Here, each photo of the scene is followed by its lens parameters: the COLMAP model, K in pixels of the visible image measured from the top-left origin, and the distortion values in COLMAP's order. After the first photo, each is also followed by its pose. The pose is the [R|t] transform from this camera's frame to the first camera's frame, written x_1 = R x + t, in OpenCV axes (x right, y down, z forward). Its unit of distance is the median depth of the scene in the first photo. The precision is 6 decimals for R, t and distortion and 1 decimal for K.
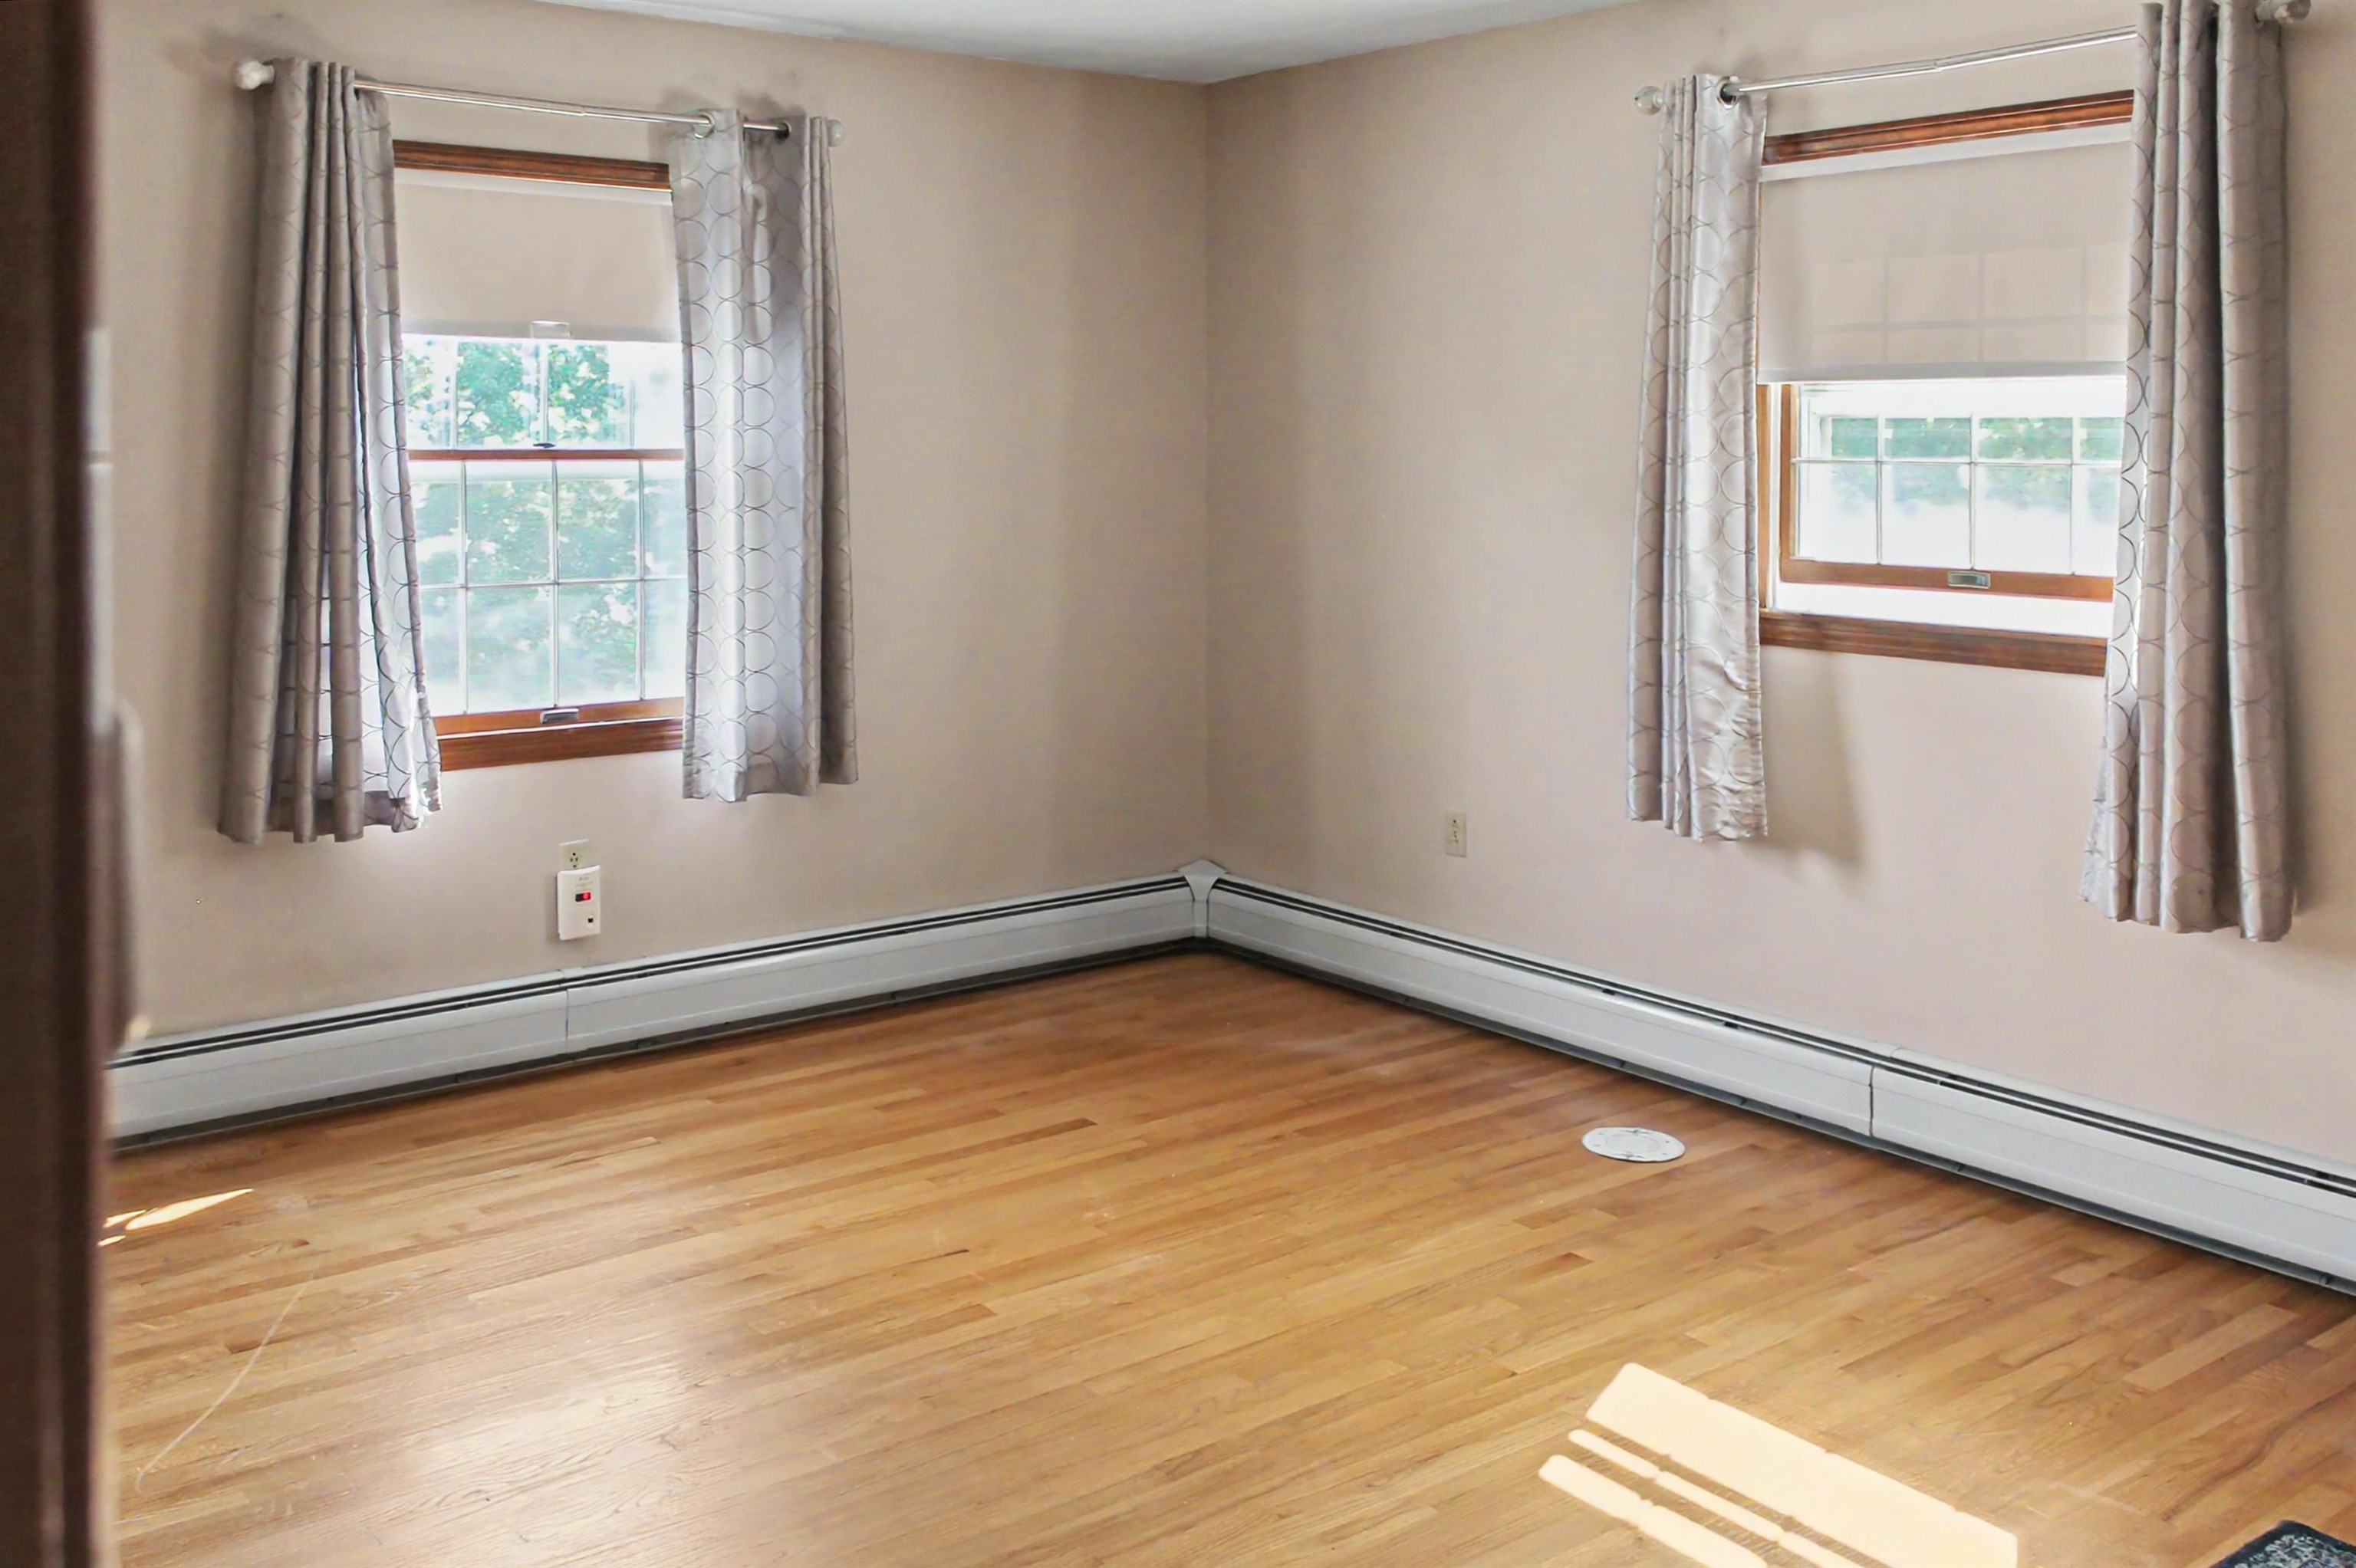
lens RADIAL K [[2097.4, 0, 1178.0], [0, 2097.4, 784.0], [0, 0, 1]] dist [0.016181, 0.002349]
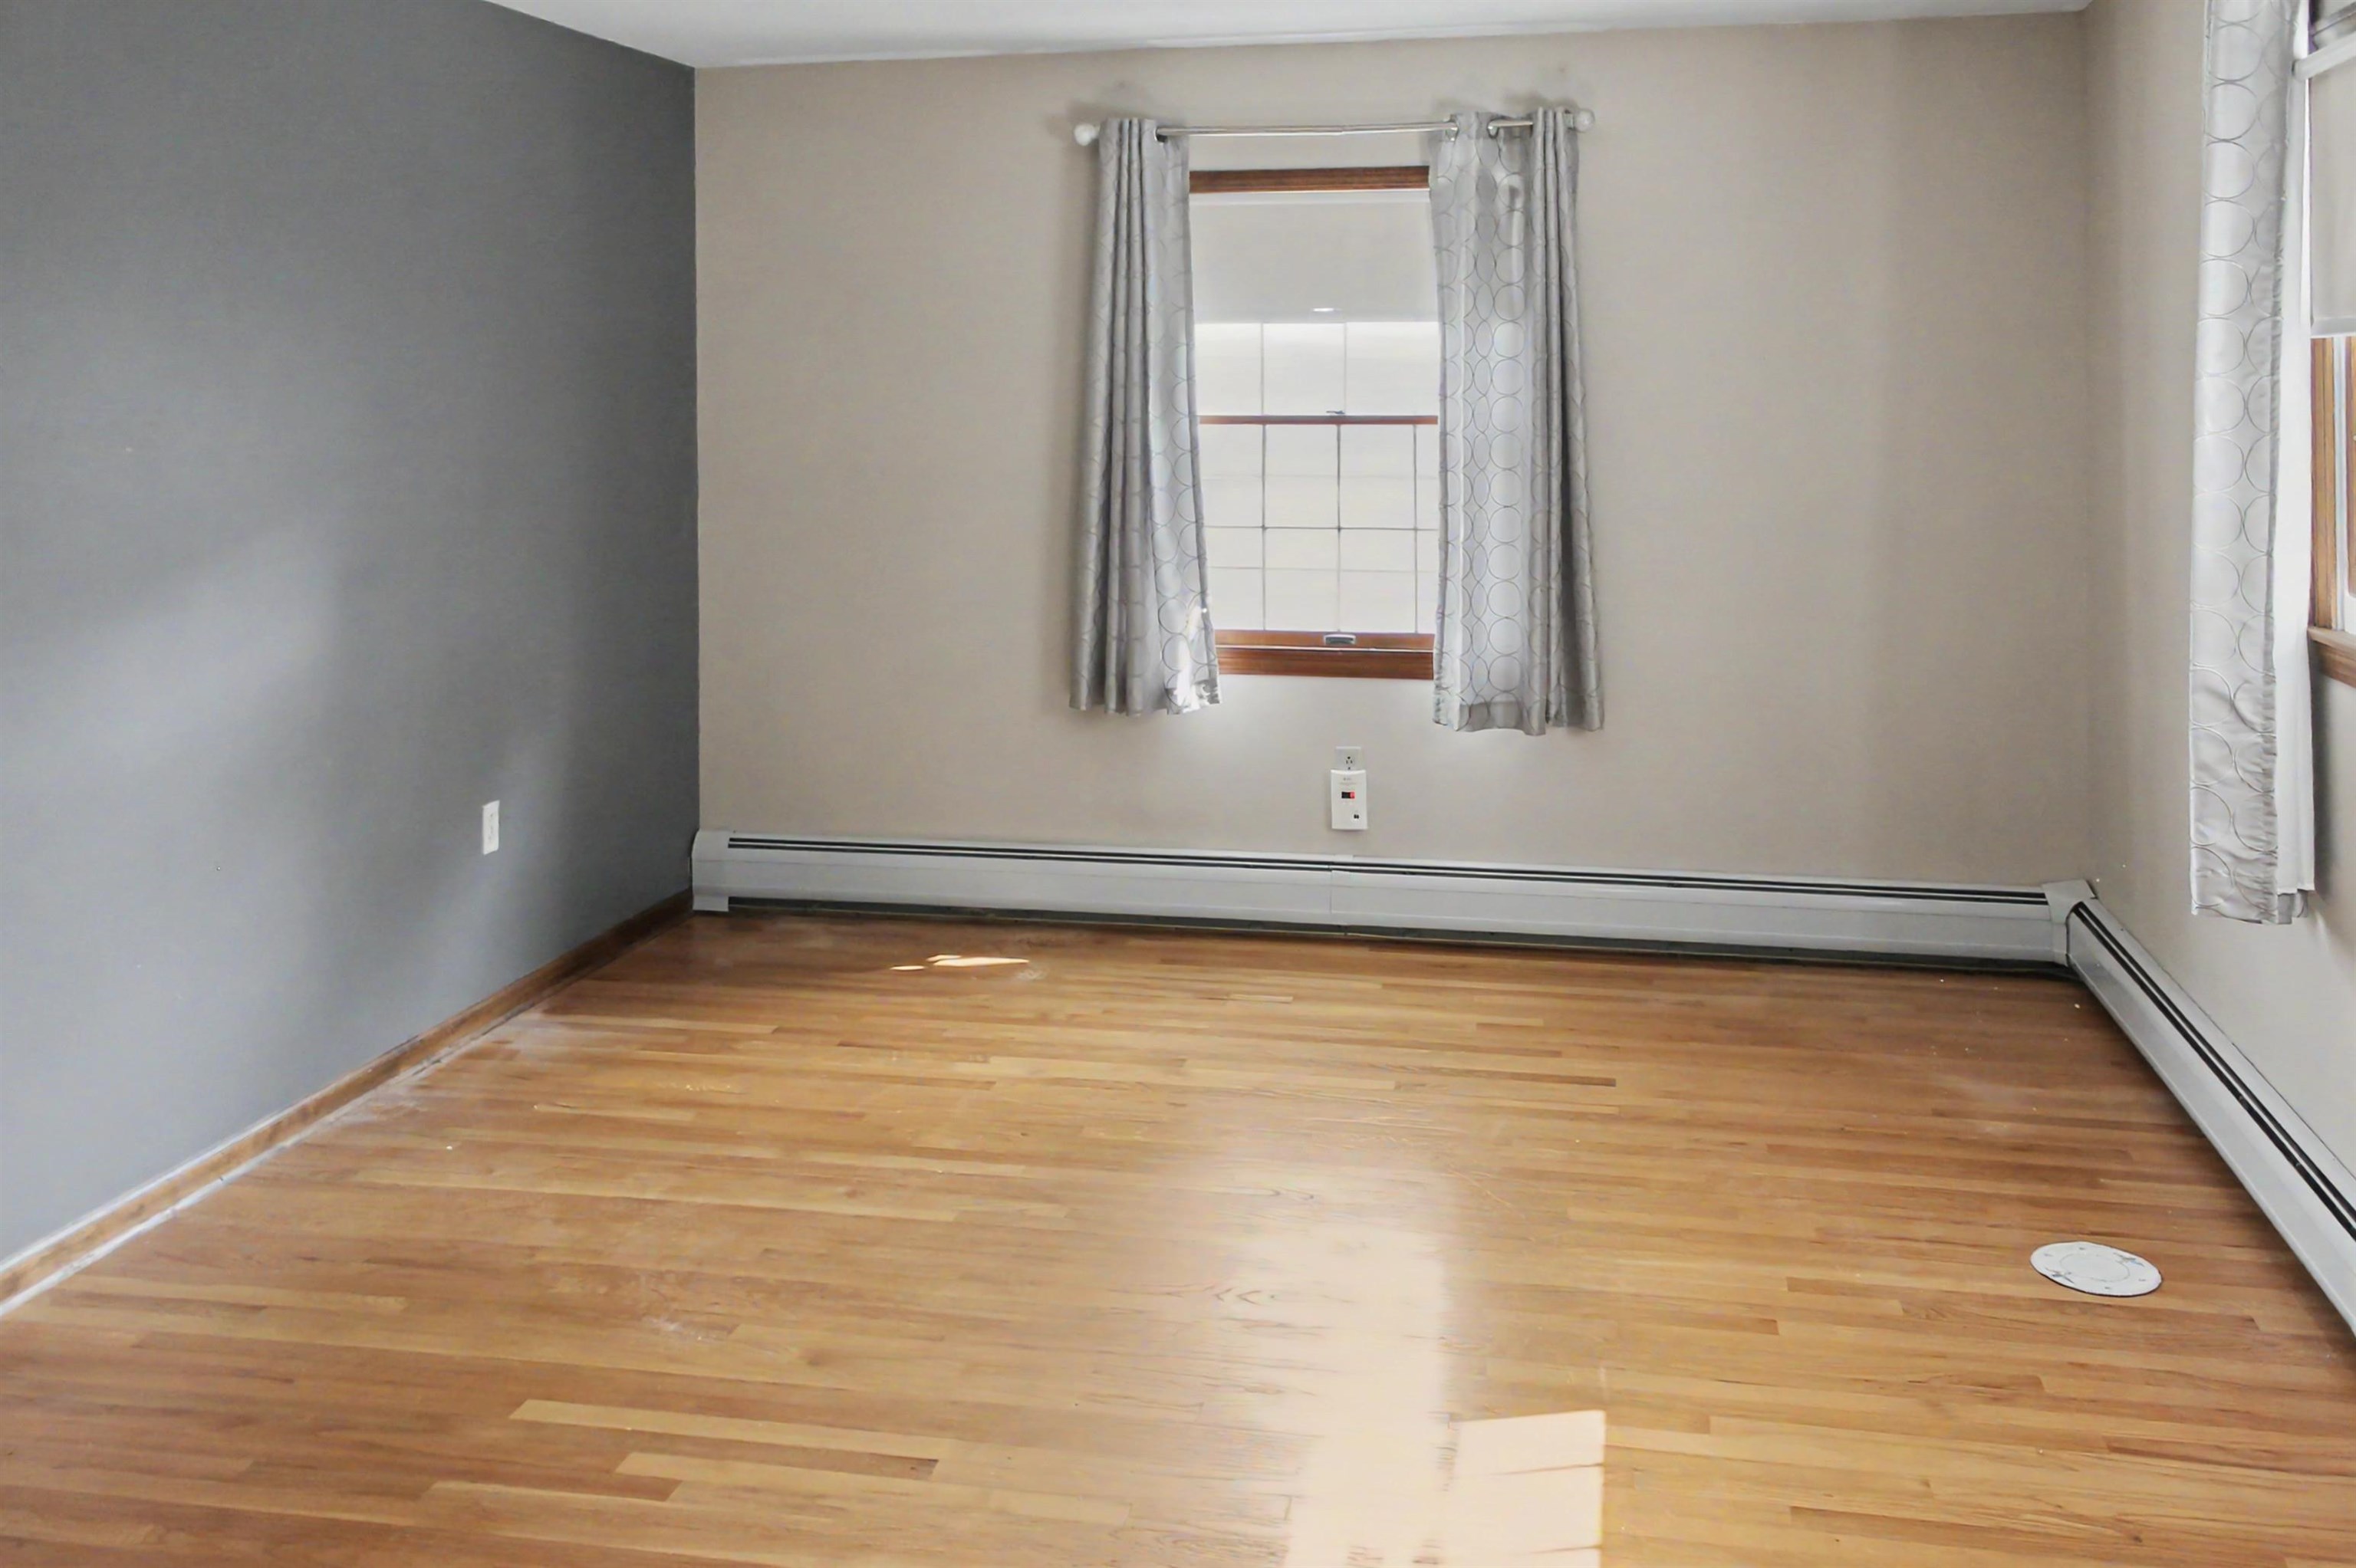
lens RADIAL K [[2029.9, 0, 1182.9], [0, 2029.9, 723.9], [0, 0, 1]] dist [0.088316, -0.169181]
pose [[0.652851, 0.119789, -0.747955, 0.537097], [-0.124864, 0.990927, 0.049716, -0.032958], [0.747125, 0.060936, 0.661885, 0.183898]]
